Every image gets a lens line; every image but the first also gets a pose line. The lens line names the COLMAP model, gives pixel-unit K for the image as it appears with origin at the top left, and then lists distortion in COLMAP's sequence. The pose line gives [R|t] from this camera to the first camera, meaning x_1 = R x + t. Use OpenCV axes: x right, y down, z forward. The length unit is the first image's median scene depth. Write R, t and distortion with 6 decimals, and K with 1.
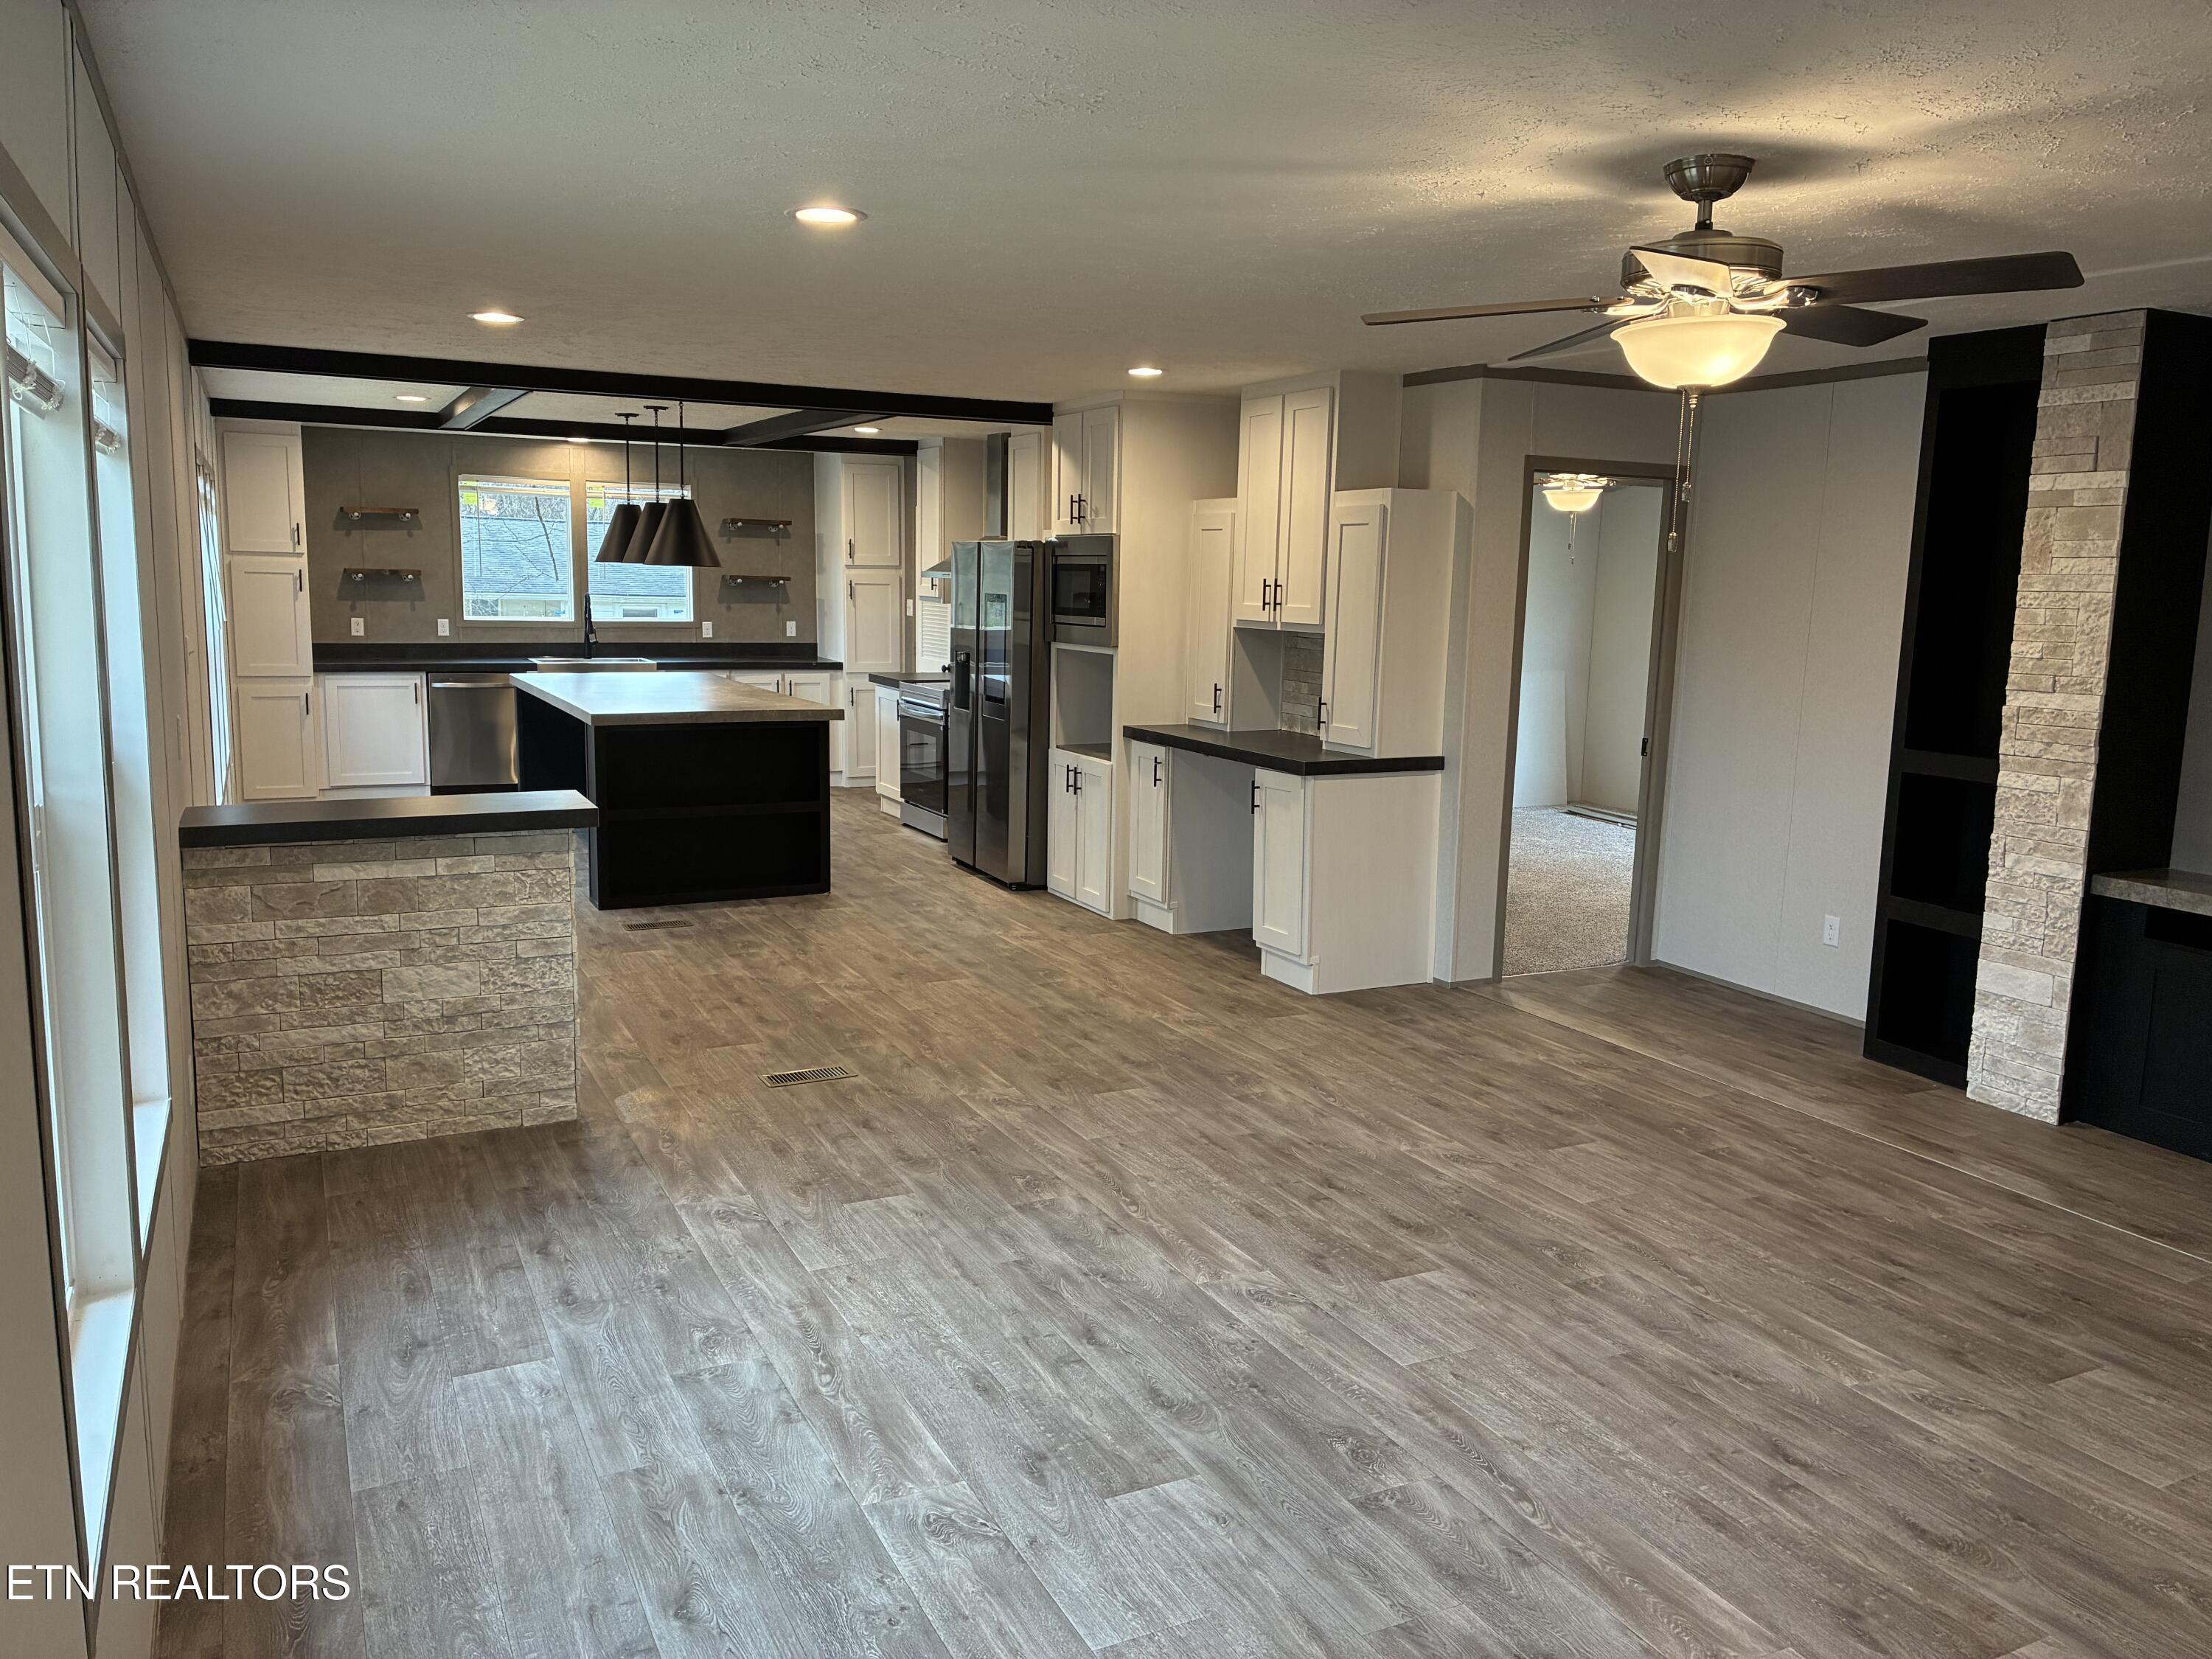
lens RADIAL K [[1675.2, 0, 1124.6], [0, 1675.2, 820.1], [0, 0, 1]] dist [0.092866, -0.092922]
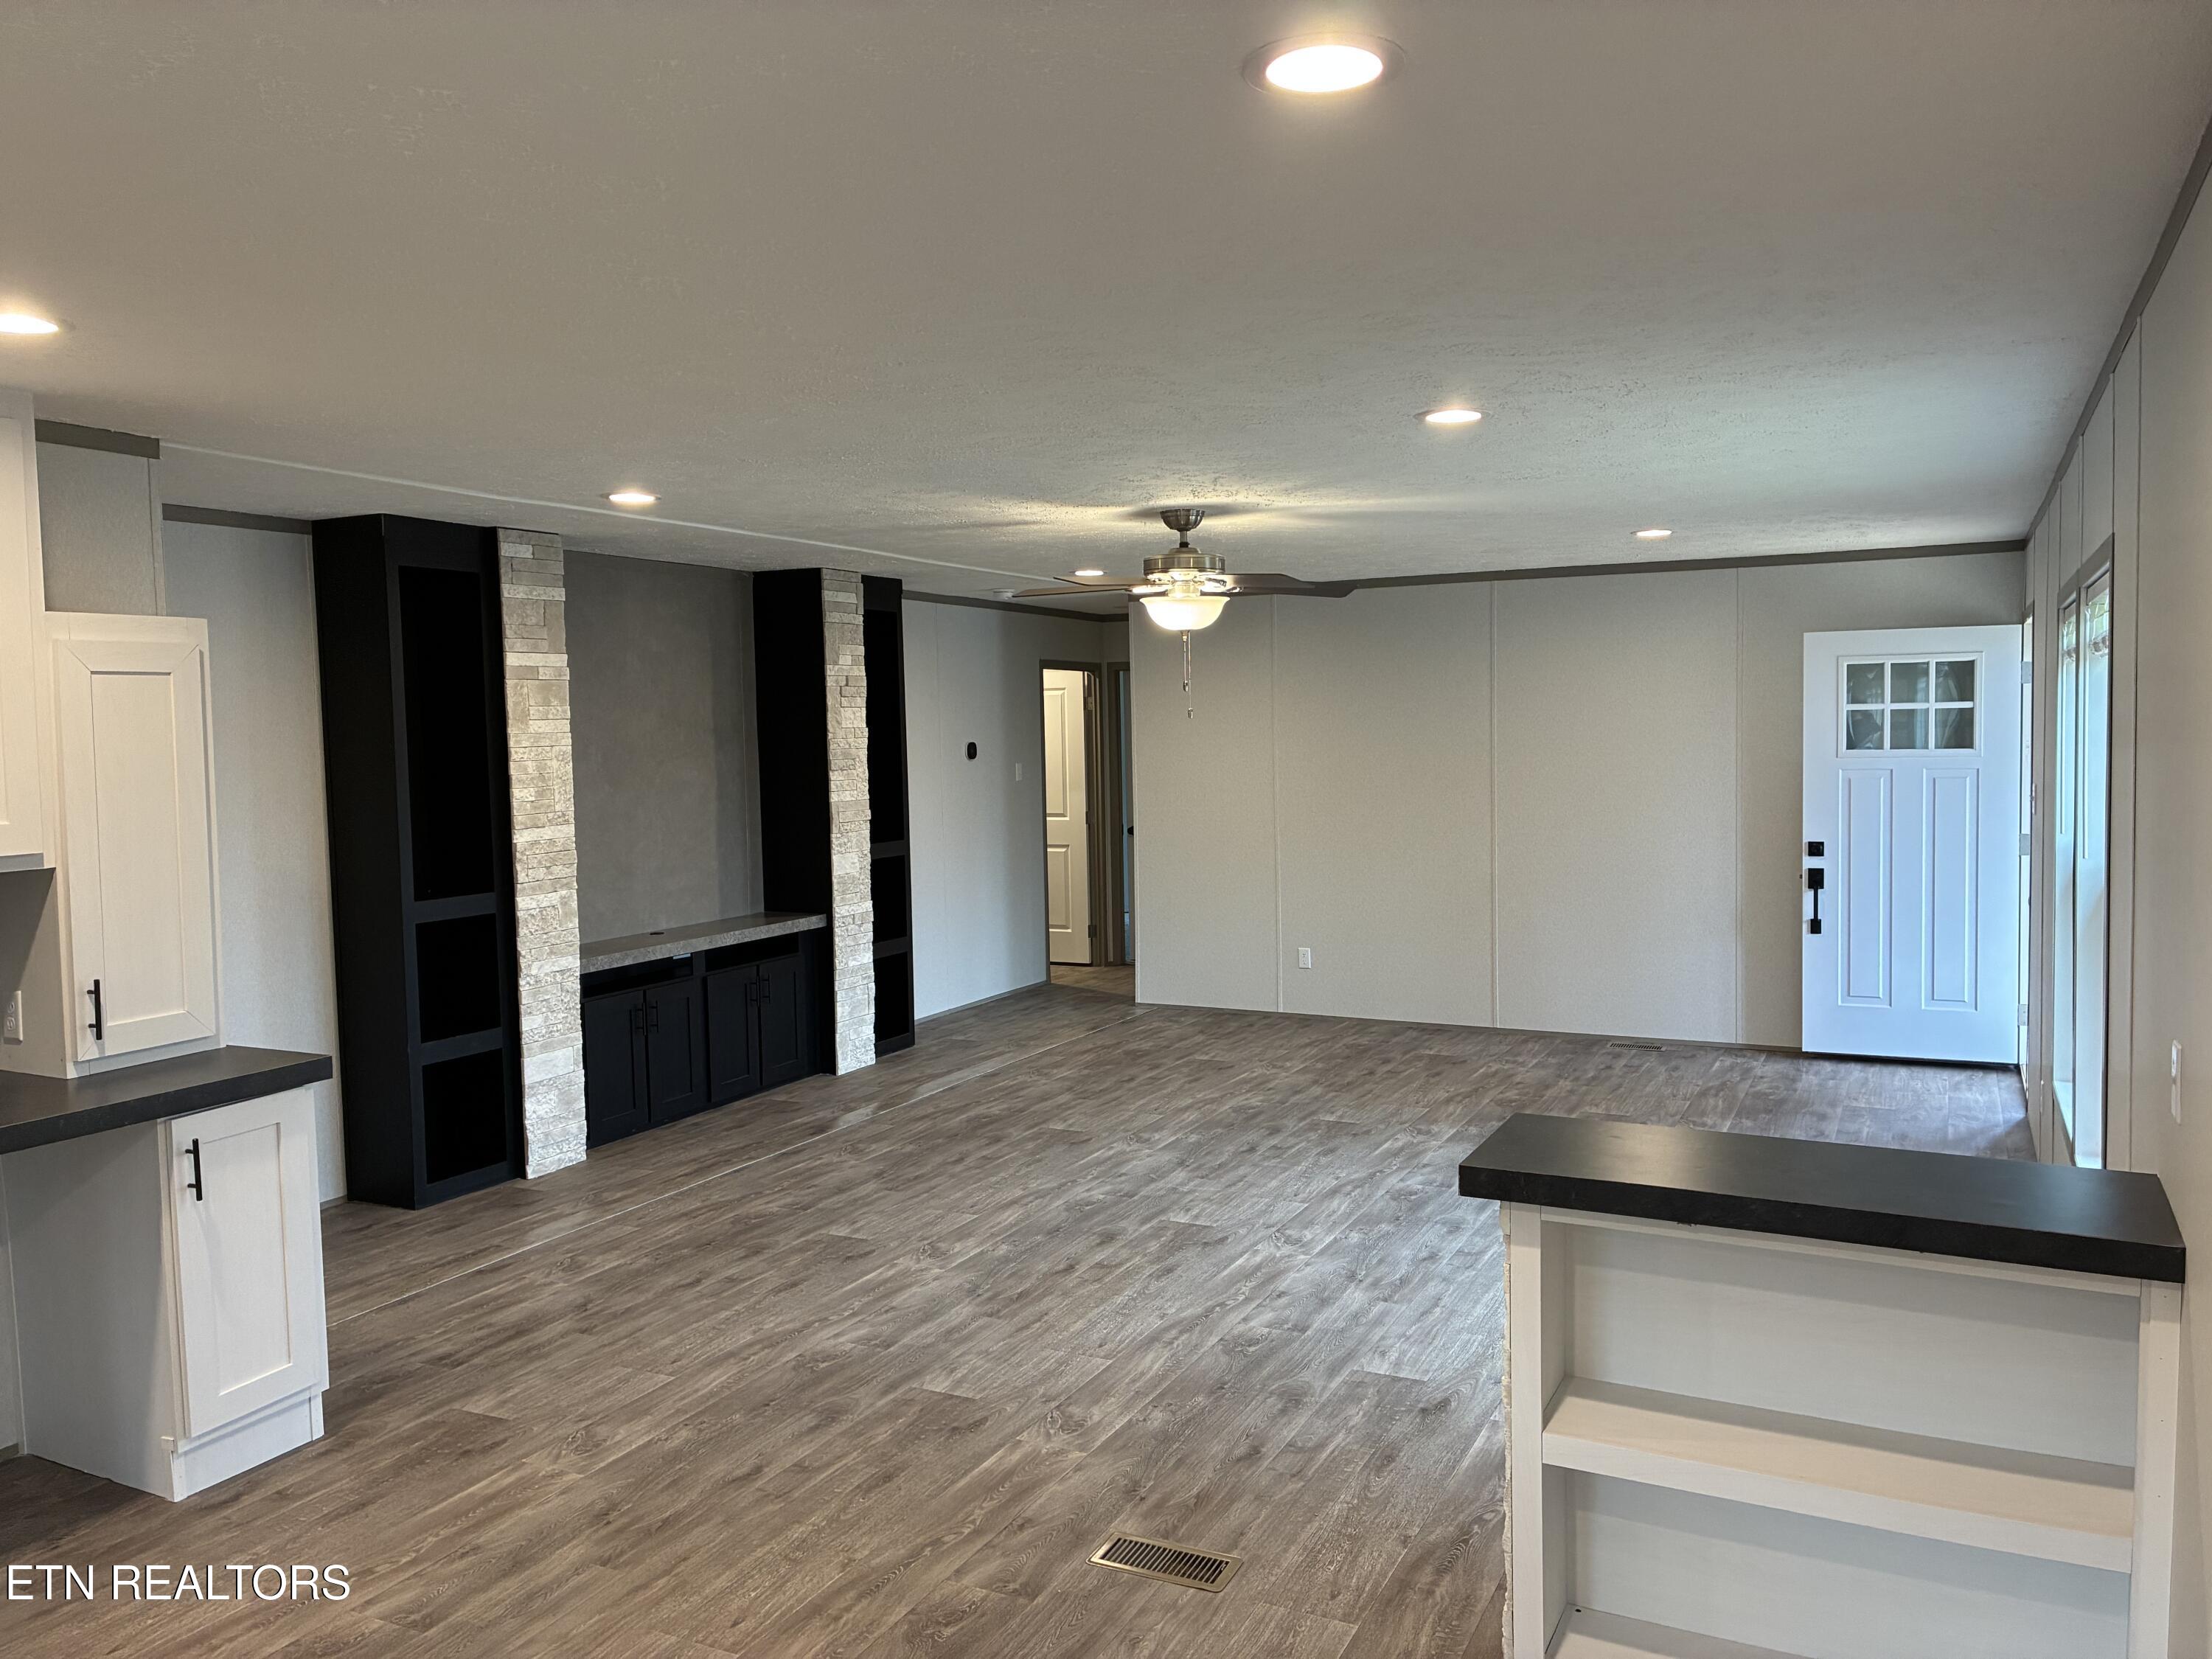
lens RADIAL K [[1675.2, 0, 1124.6], [0, 1675.2, 820.1], [0, 0, 1]] dist [0.092866, -0.092922]
pose [[-0.605475, -0.060140, 0.793589, -0.697515], [0.119221, 0.979035, 0.165154, -0.234230], [-0.786884, 0.194609, -0.585611, 1.397943]]
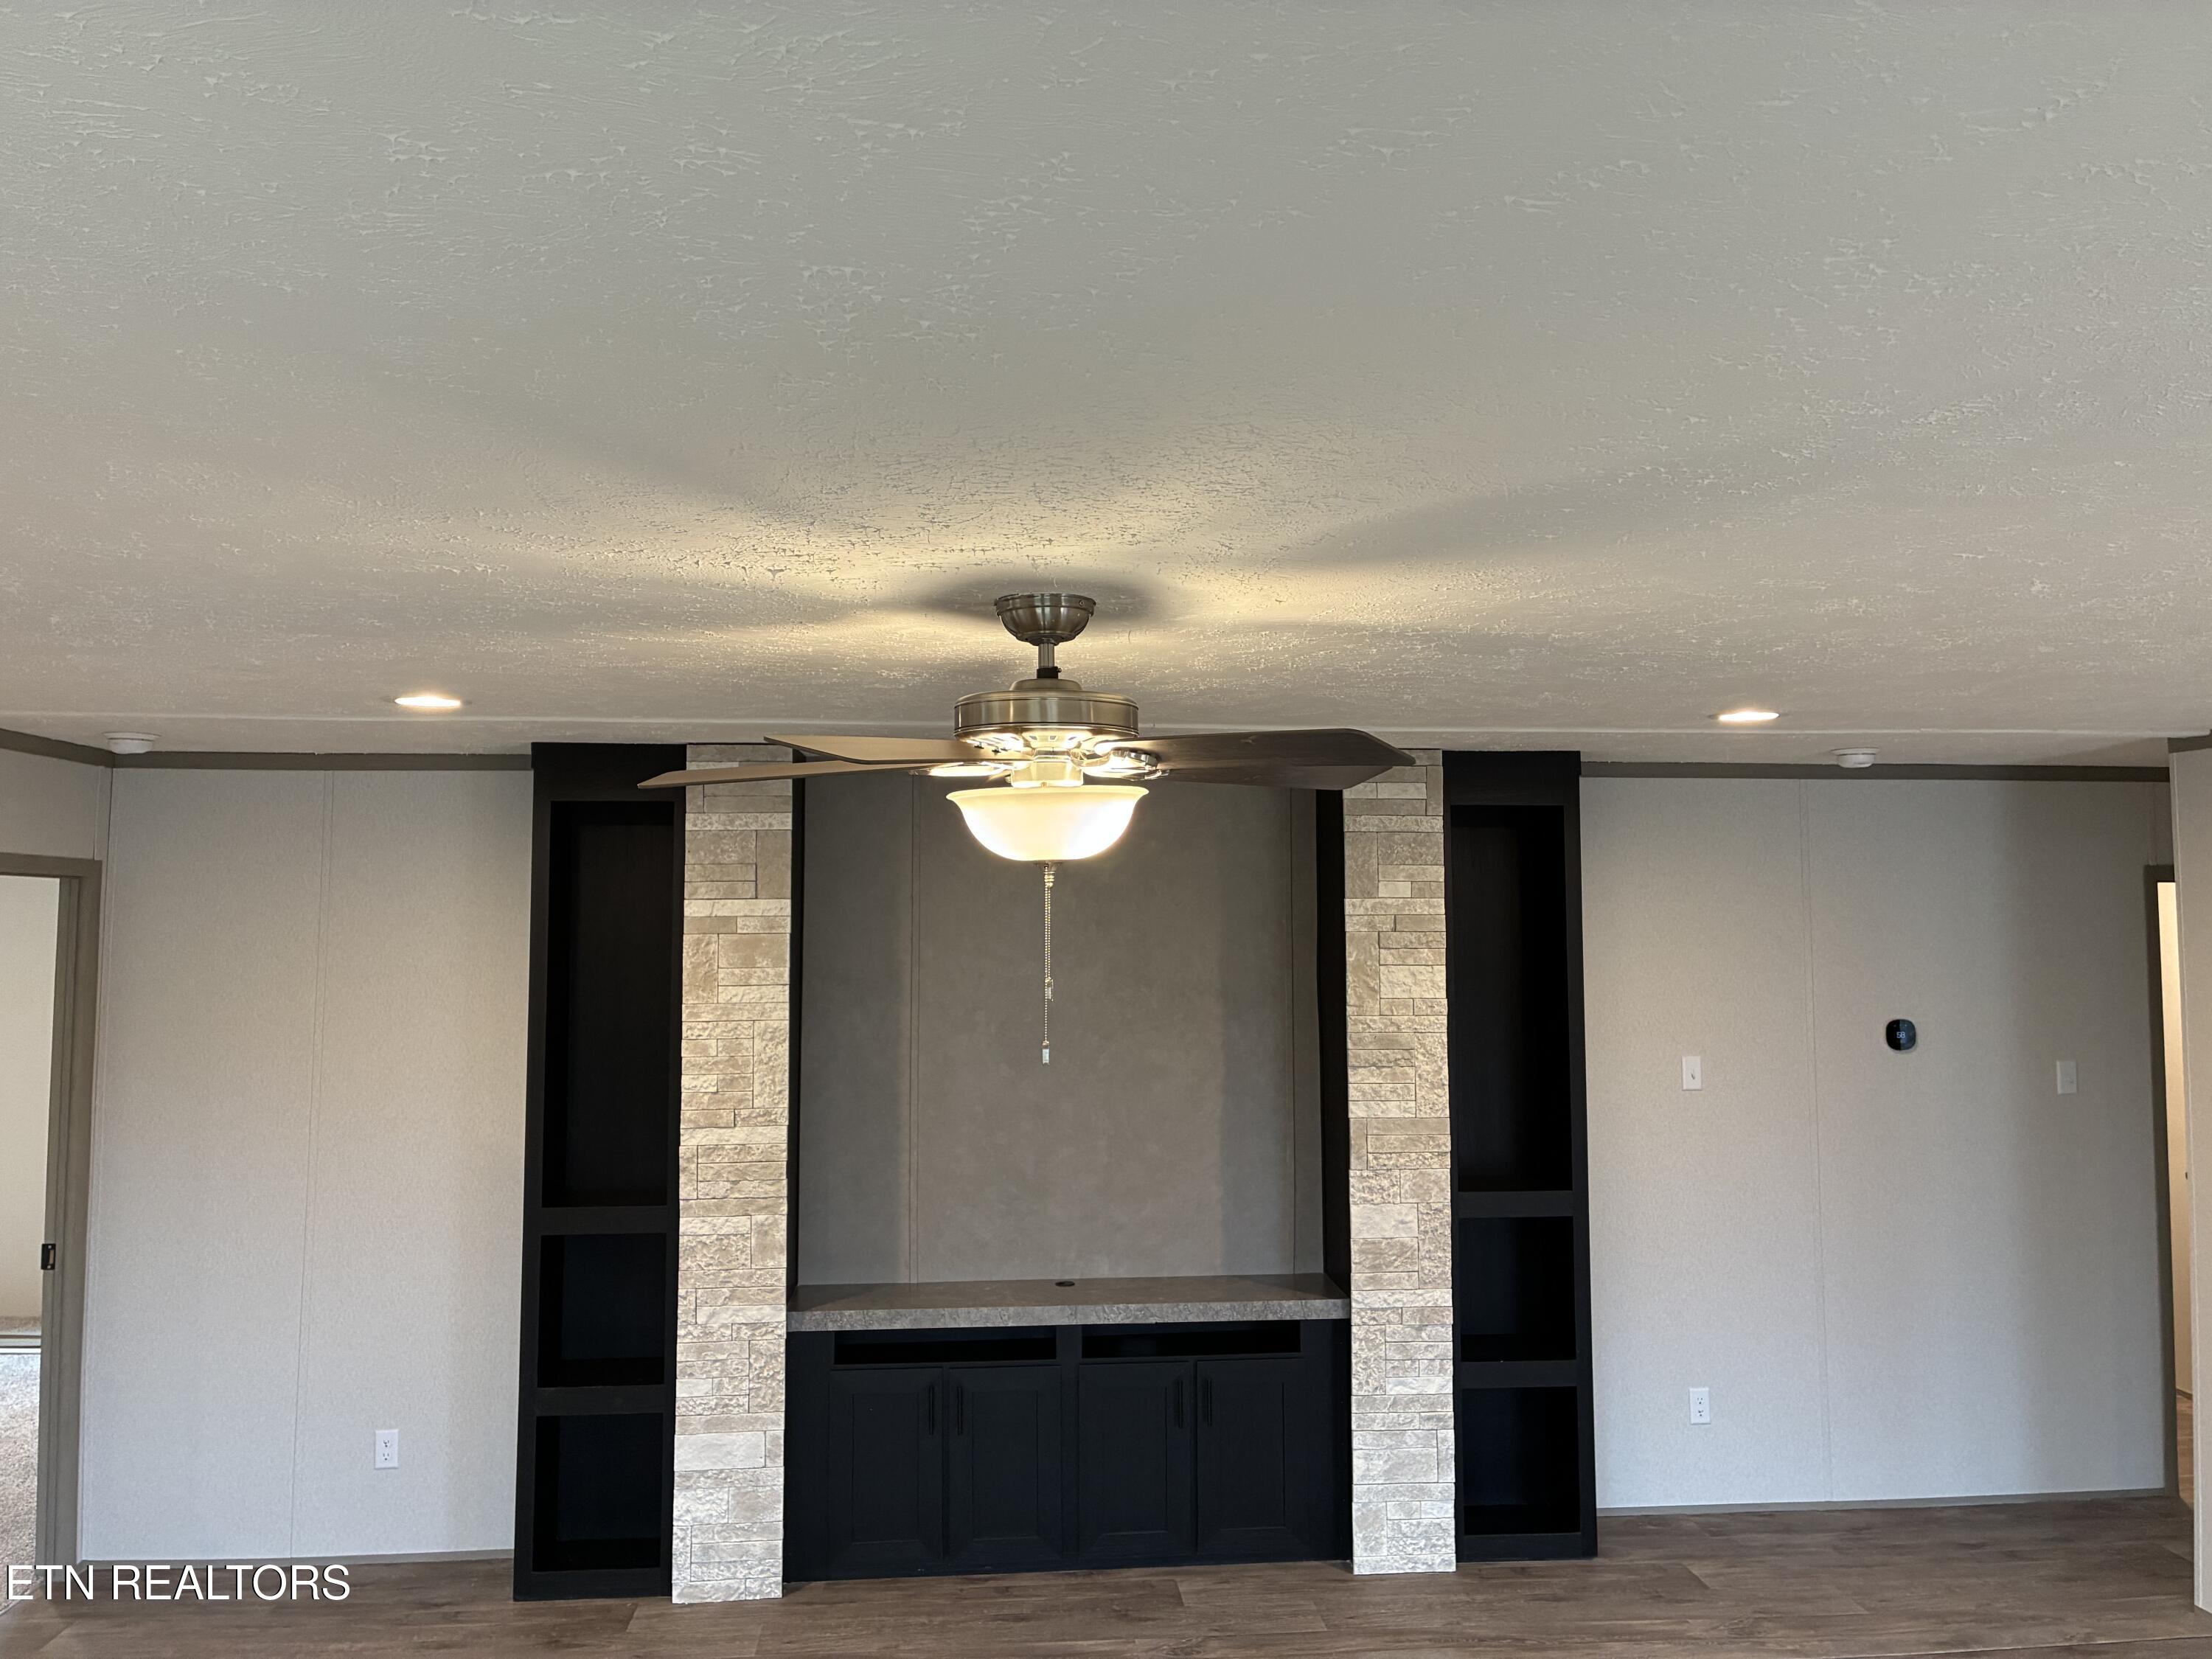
lens RADIAL K [[1691.8, 0, 1151.1], [0, 1691.8, 803.2], [0, 0, 1]] dist [-0.003289, 0.061305]
pose [[0.362655, 0.038152, 0.931142, -0.255941], [0.147145, 0.984284, -0.097638, -0.126443], [-0.920234, 0.172422, 0.351341, 0.428348]]
